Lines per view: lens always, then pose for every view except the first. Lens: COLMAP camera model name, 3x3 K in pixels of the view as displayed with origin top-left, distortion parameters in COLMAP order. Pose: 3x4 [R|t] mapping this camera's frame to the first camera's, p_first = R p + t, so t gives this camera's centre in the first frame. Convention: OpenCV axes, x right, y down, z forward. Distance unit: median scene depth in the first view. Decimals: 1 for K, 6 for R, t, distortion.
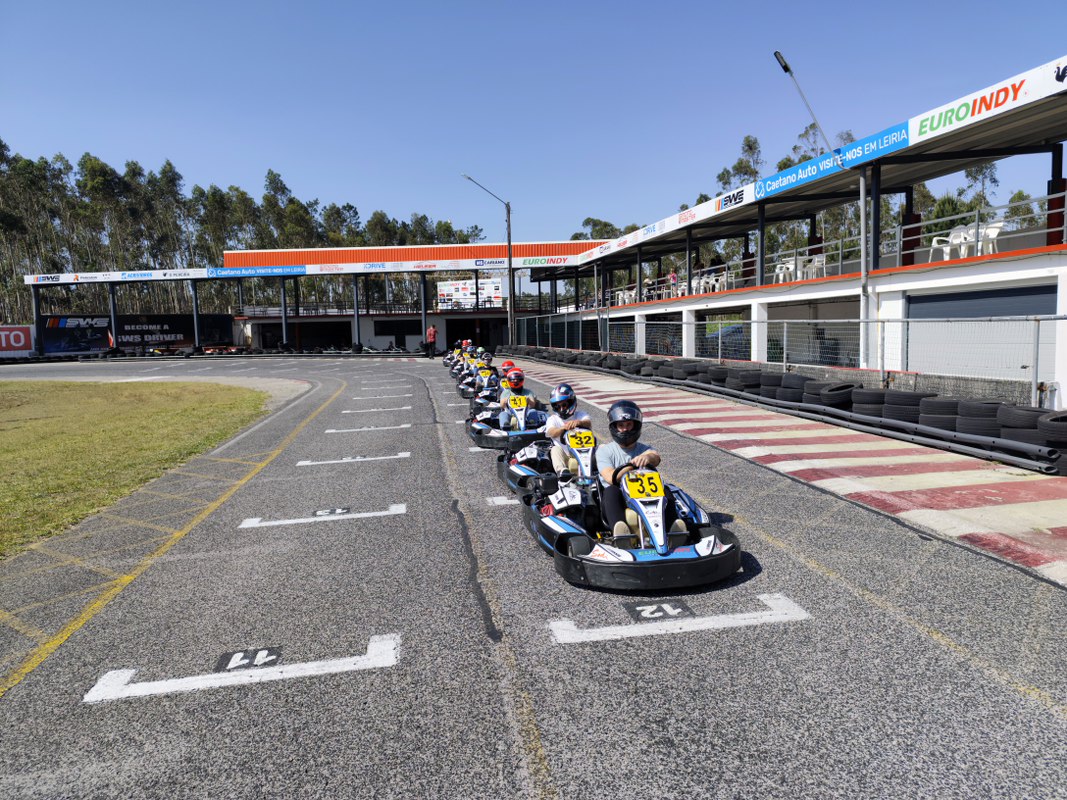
lens RADIAL K [[724.5, 0, 535.8], [0, 724.5, 396.8], [0, 0, 1]] dist [0.019212, -0.029596]
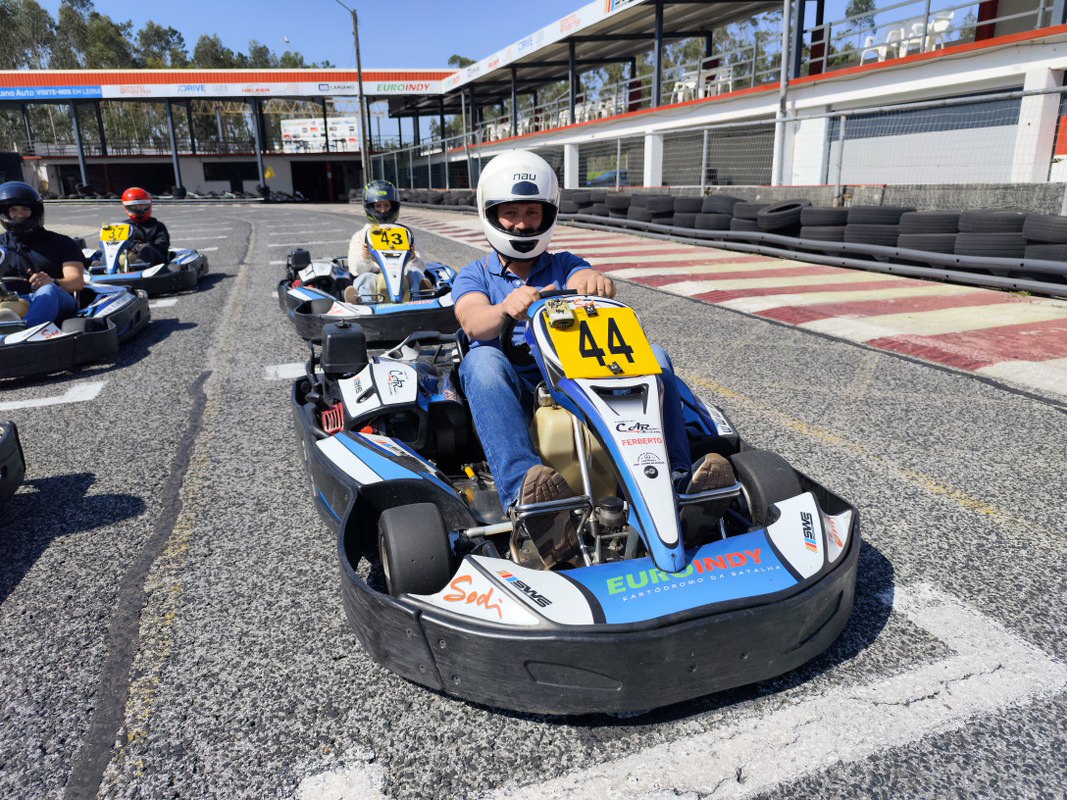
lens RADIAL K [[724.5, 0, 542.0], [0, 724.5, 406.4], [0, 0, 1]] dist [0.019212, -0.029596]
pose [[0.983501, -0.042412, 0.175863, 0.014645], [0.006610, 0.979906, 0.199352, 0.021854], [-0.180784, -0.194900, 0.964018, 0.152333]]
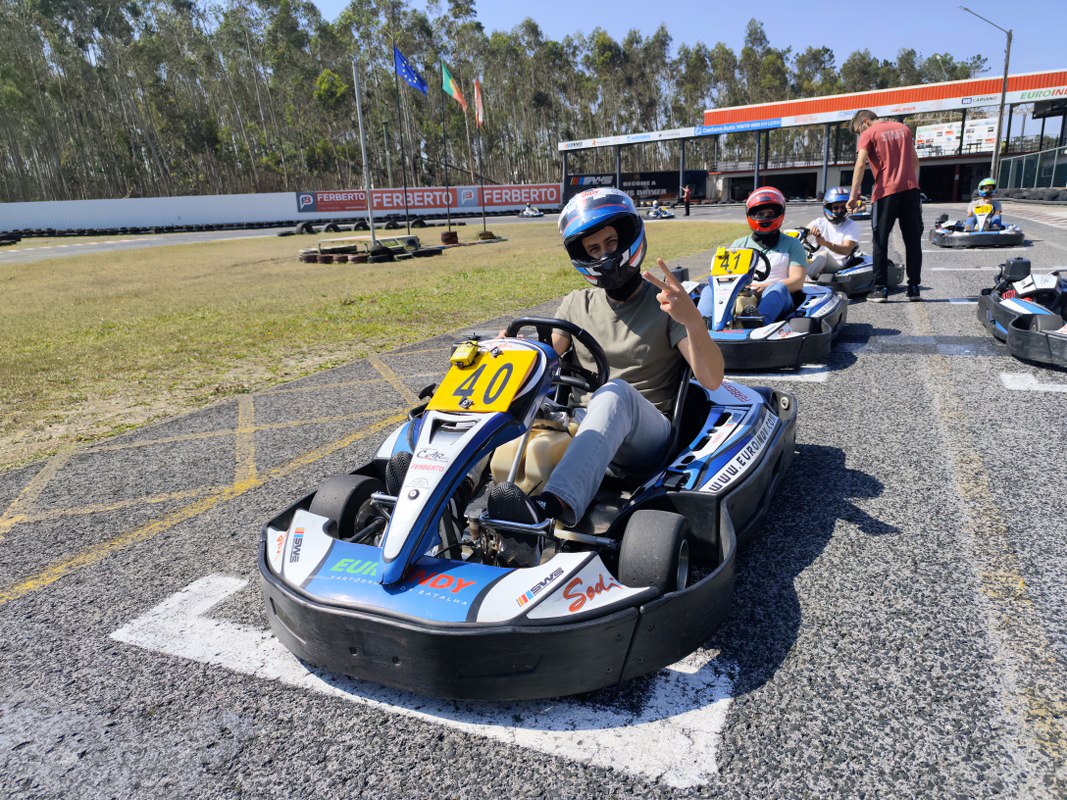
lens RADIAL K [[724.5, 0, 527.9], [0, 724.5, 400.6], [0, 0, 1]] dist [0.019212, -0.029596]
pose [[0.822193, 0.138014, -0.552224, 0.061356], [-0.031620, 0.979736, 0.197783, 0.063816], [0.568330, -0.145154, 0.809896, -0.330332]]
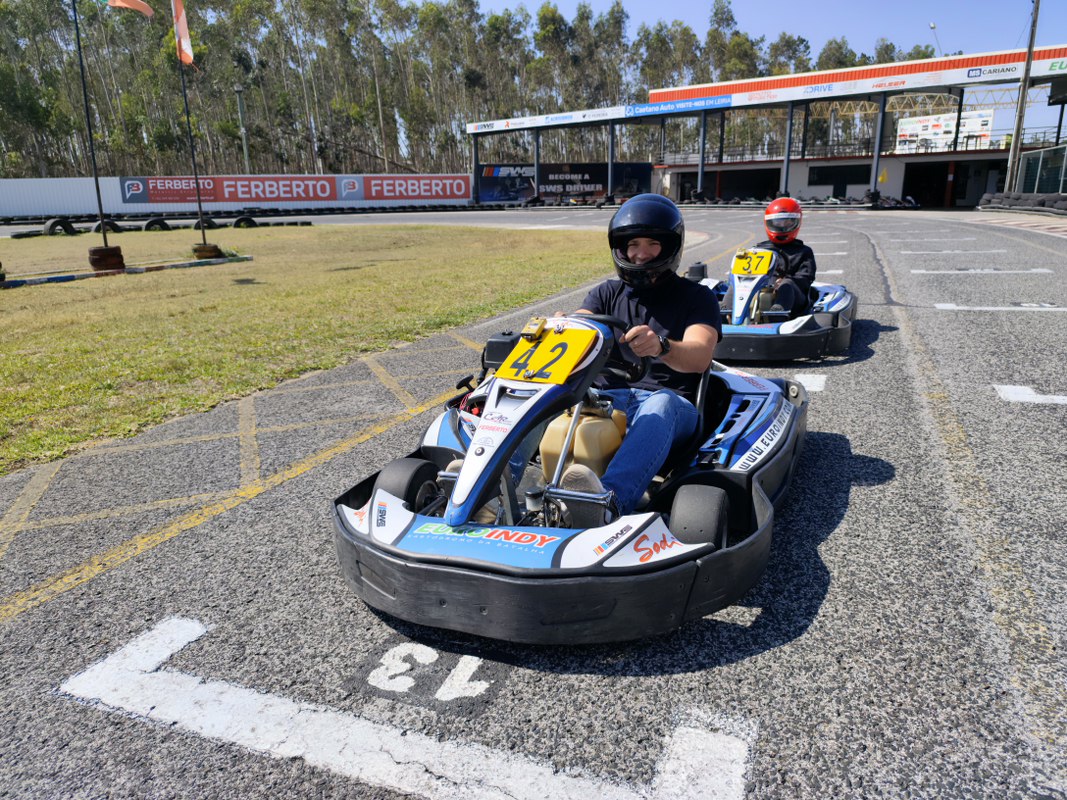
lens RADIAL K [[724.5, 0, 532.2], [0, 724.5, 405.4], [0, 0, 1]] dist [0.019212, -0.029596]
pose [[0.841072, 0.155677, -0.518038, -0.050713], [-0.051376, 0.976352, 0.209995, 0.007641], [0.538478, -0.150006, 0.829180, 0.293112]]
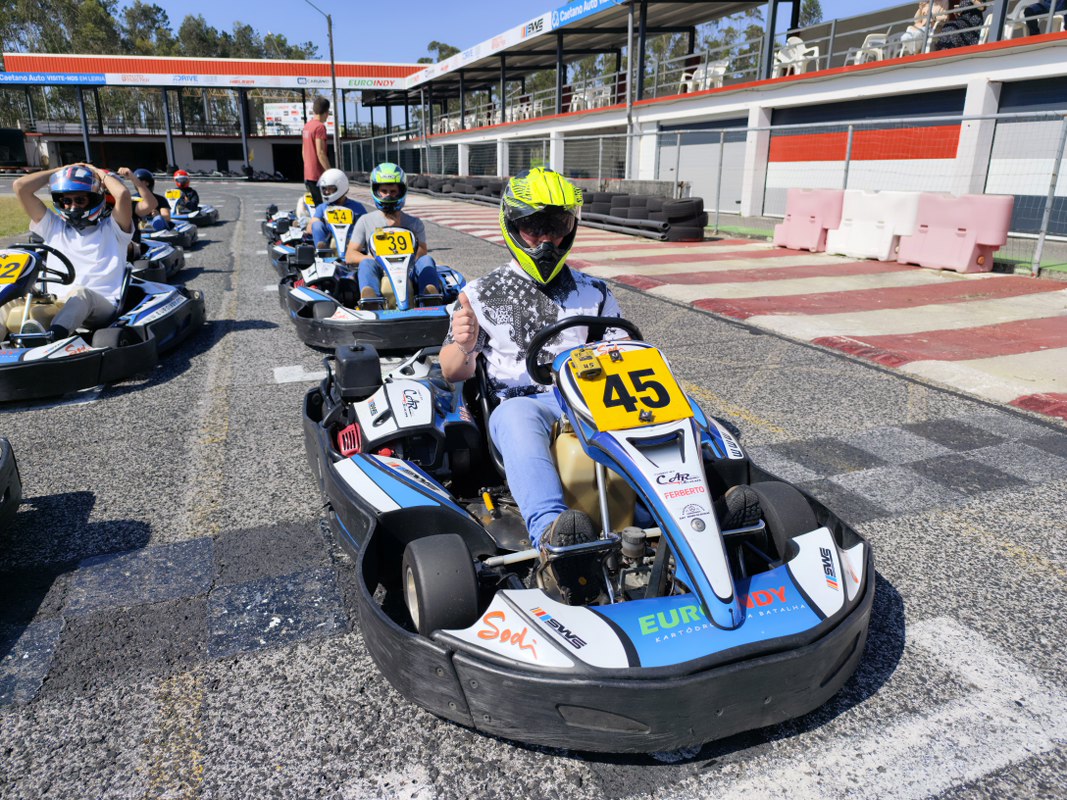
lens RADIAL K [[724.5, 0, 541.6], [0, 724.5, 406.5], [0, 0, 1]] dist [0.019212, -0.029596]
pose [[0.979581, -0.028796, 0.198975, 0.061461], [-0.015556, 0.975866, 0.217815, 0.044075], [-0.200445, -0.216463, 0.955492, -0.159182]]
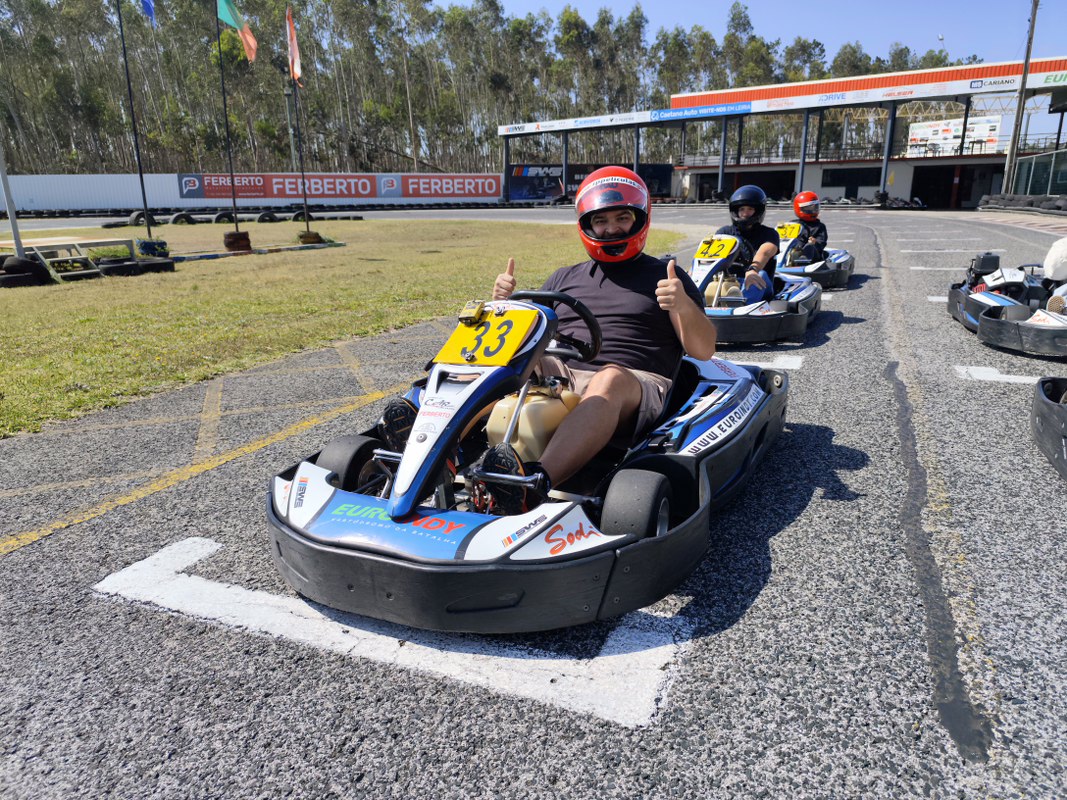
lens RADIAL K [[724.5, 0, 530.8], [0, 724.5, 410.3], [0, 0, 1]] dist [0.019212, -0.029596]
pose [[0.832107, 0.168975, -0.528248, -0.014165], [-0.060233, 0.974357, 0.216795, 0.026039], [0.551335, -0.148578, 0.820947, 0.129533]]
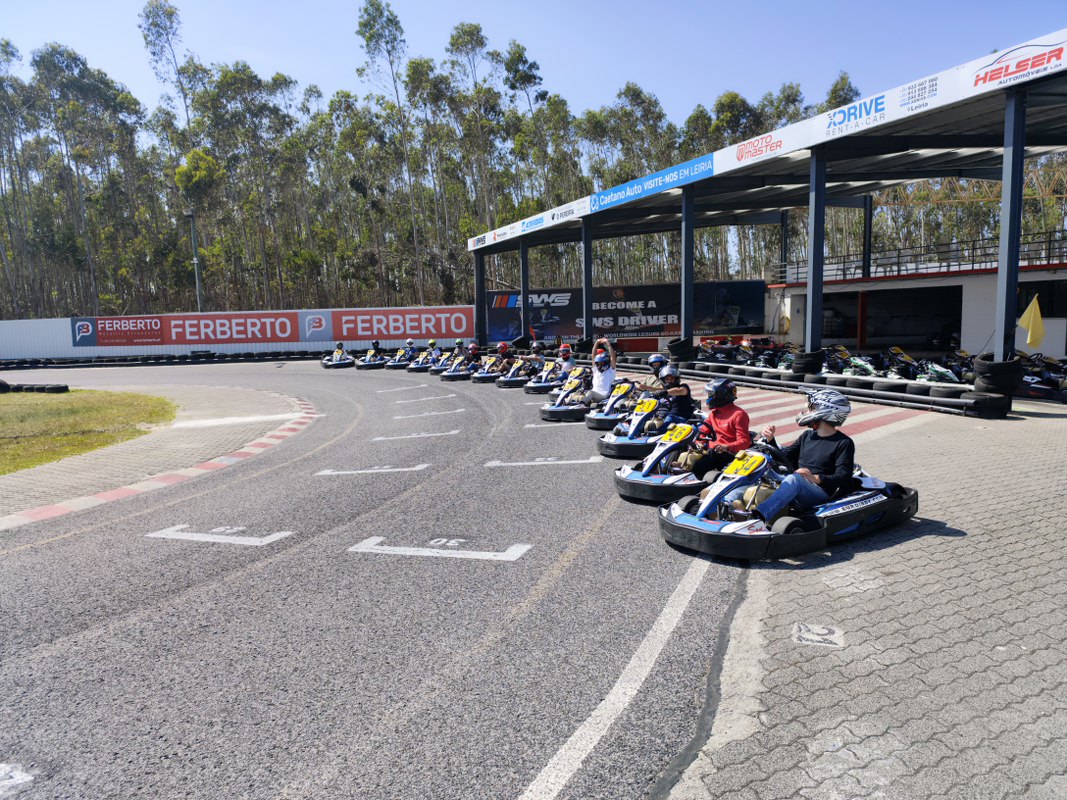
lens RADIAL K [[724.5, 0, 524.7], [0, 724.5, 404.9], [0, 0, 1]] dist [0.019212, -0.029596]
pose [[0.532421, 0.105916, -0.839827, -0.033151], [-0.061861, 0.994357, 0.086187, -0.149380], [0.844216, 0.006065, 0.535969, 1.503040]]
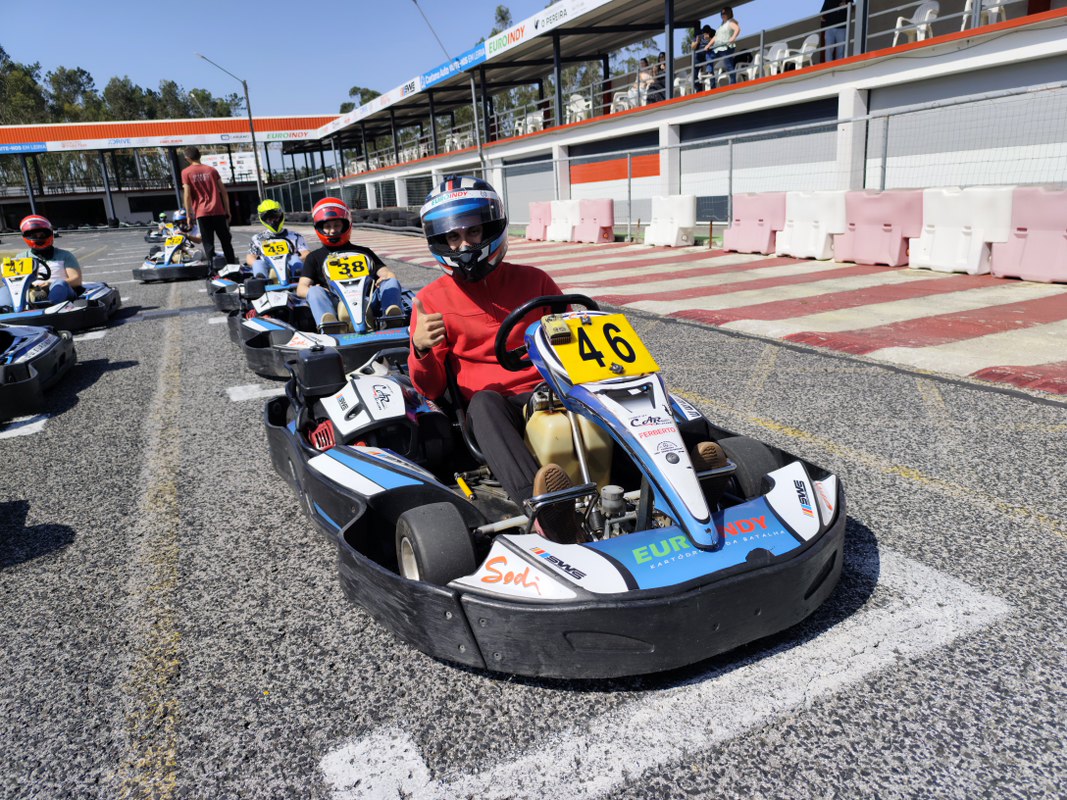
lens RADIAL K [[724.5, 0, 530.9], [0, 724.5, 407.8], [0, 0, 1]] dist [0.019212, -0.029596]
pose [[0.963612, -0.100463, 0.247707, 0.112481], [0.054834, 0.981271, 0.184662, 0.077412], [-0.261620, -0.164359, 0.951074, -0.471122]]
